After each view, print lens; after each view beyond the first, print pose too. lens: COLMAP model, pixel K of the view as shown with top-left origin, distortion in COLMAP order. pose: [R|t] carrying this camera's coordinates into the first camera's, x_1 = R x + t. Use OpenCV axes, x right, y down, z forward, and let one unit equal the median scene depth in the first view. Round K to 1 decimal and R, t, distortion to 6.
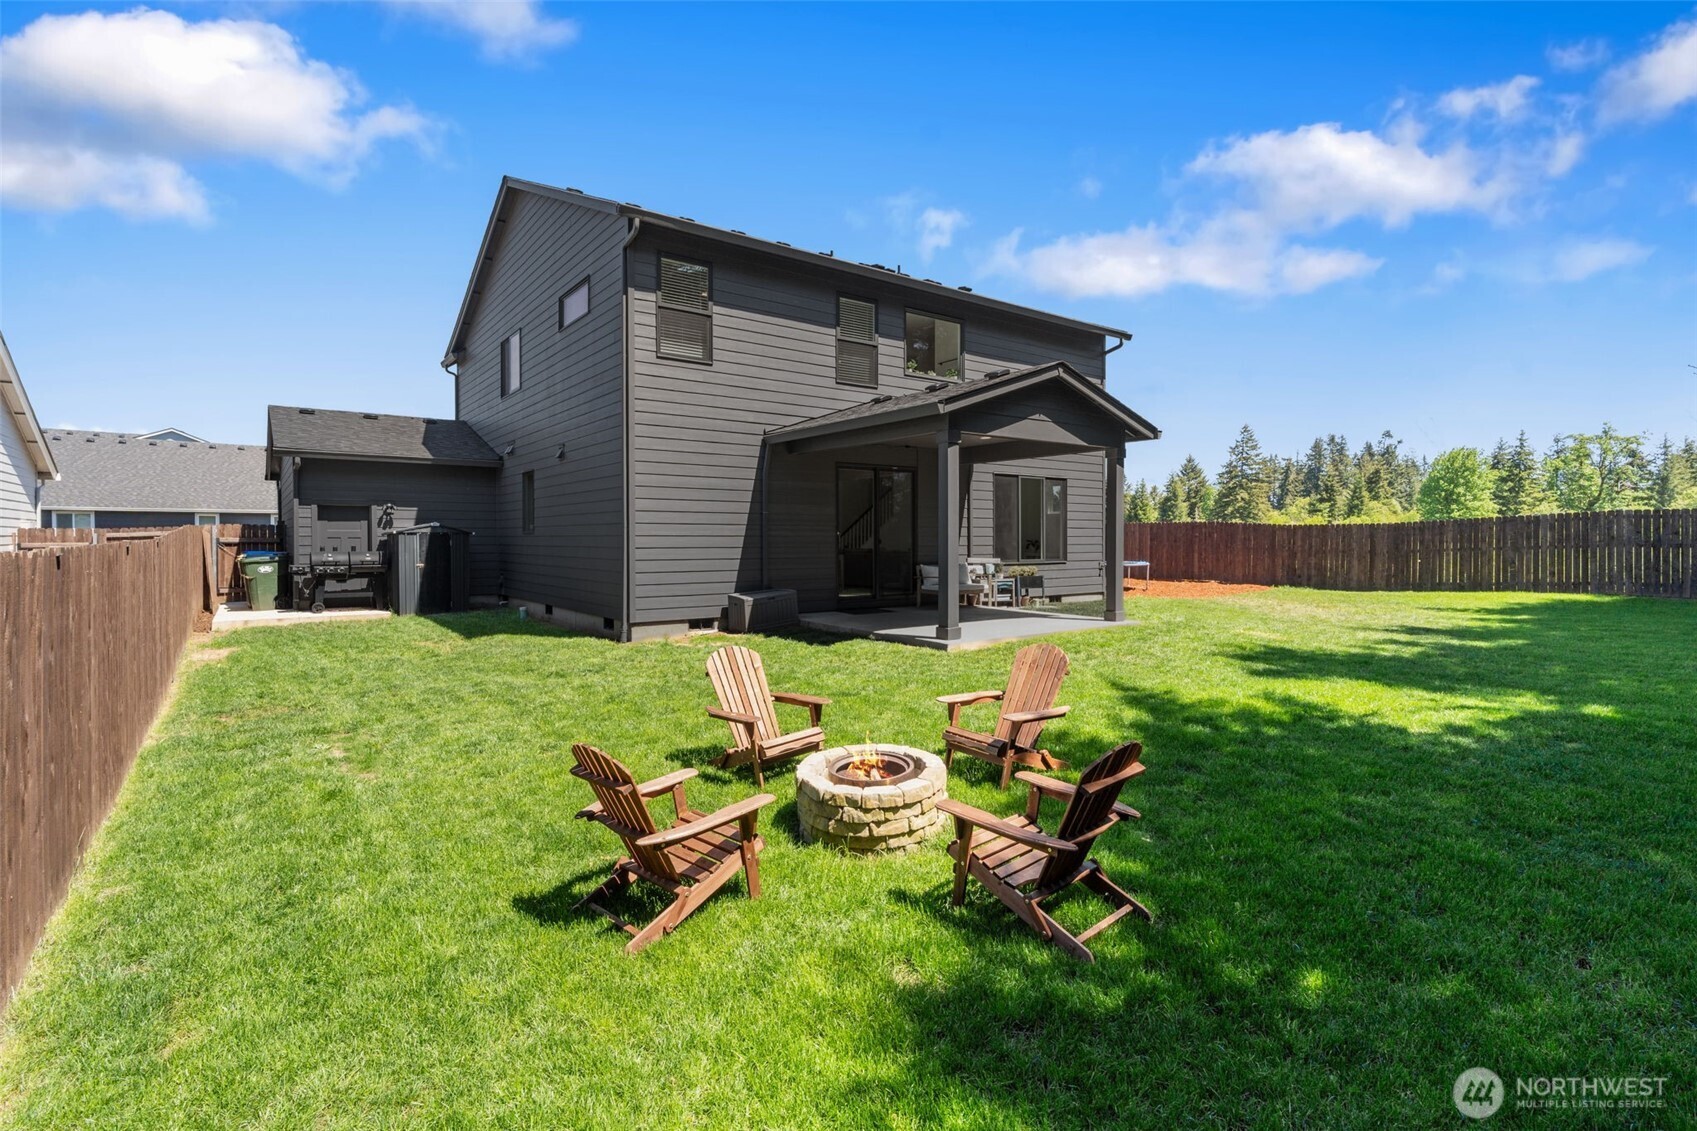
lens RADIAL K [[805.7, 0, 848.4], [0, 805.7, 542.0], [0, 0, 1]] dist [-0.000070, -0.000005]
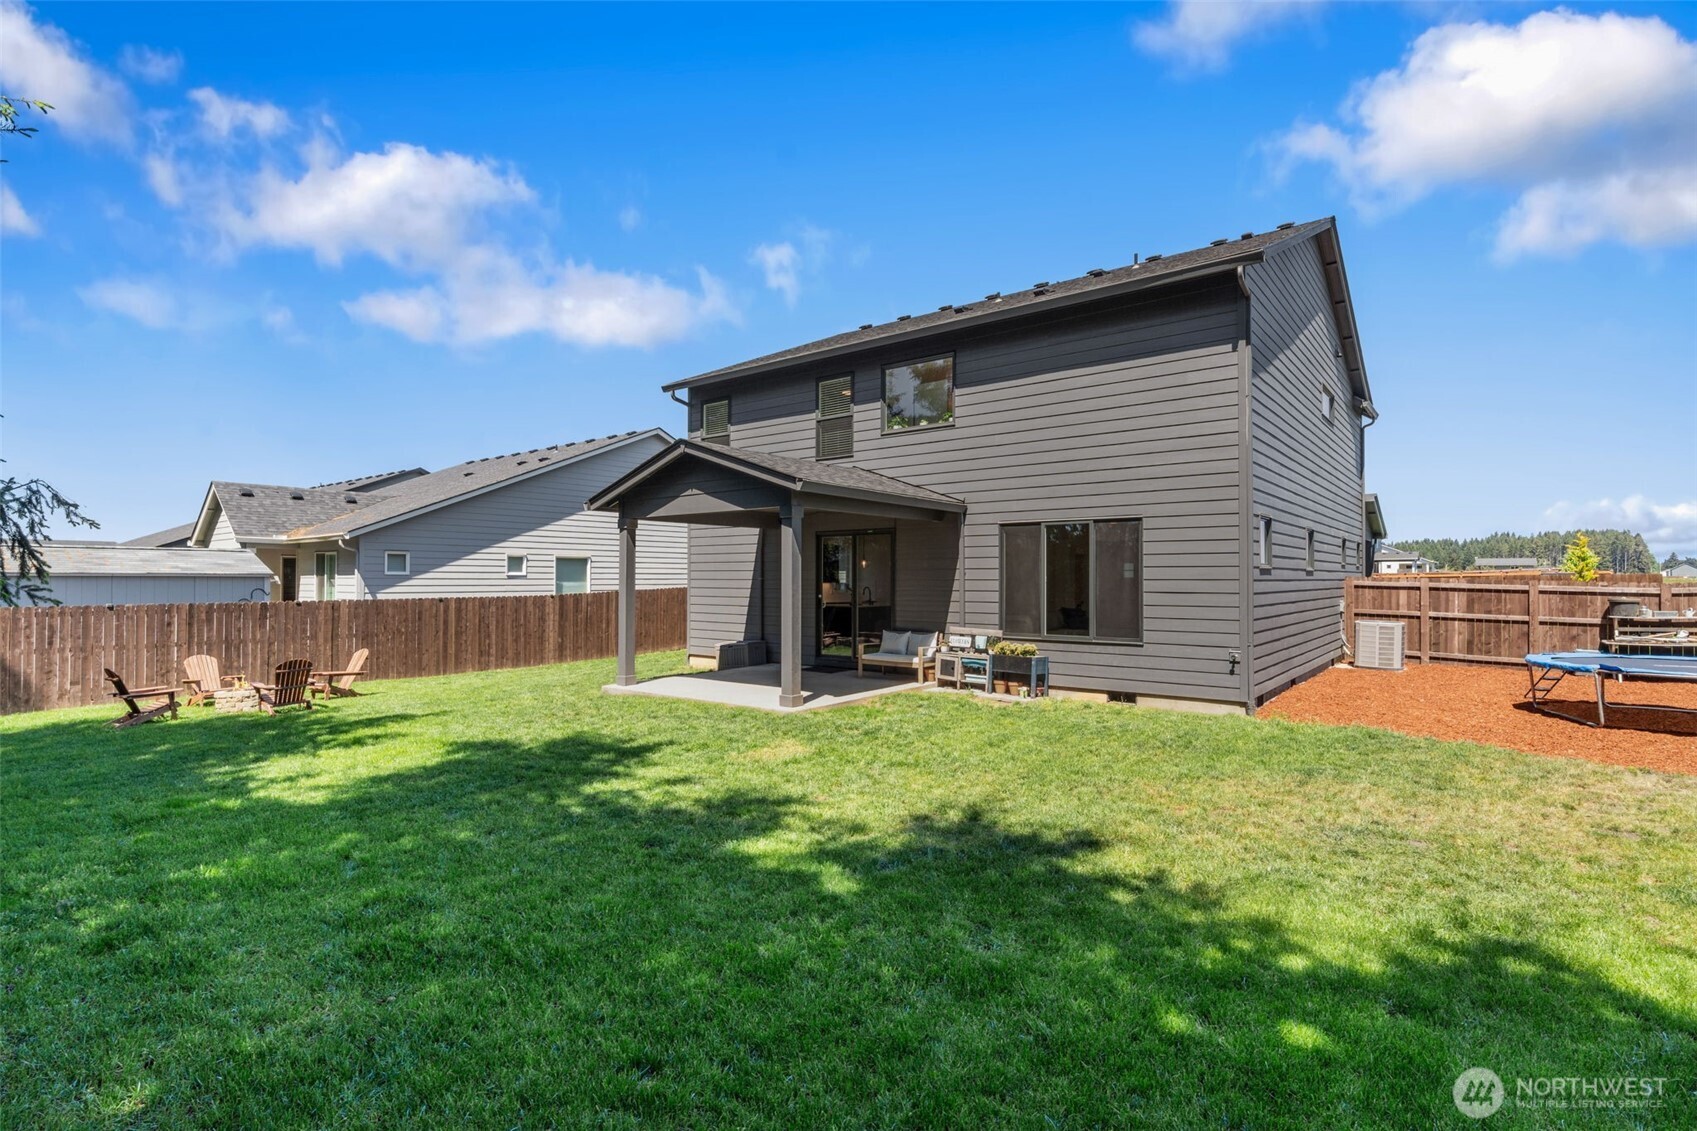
lens RADIAL K [[812.5, 0, 848.5], [0, 812.5, 565.5], [0, 0, 1]] dist [0.000101, 0.000001]
pose [[0.254255, -0.013808, -0.967039, 0.939730], [-0.005507, 0.999861, -0.015725, -0.030322], [0.967122, 0.009324, 0.254143, 0.659645]]
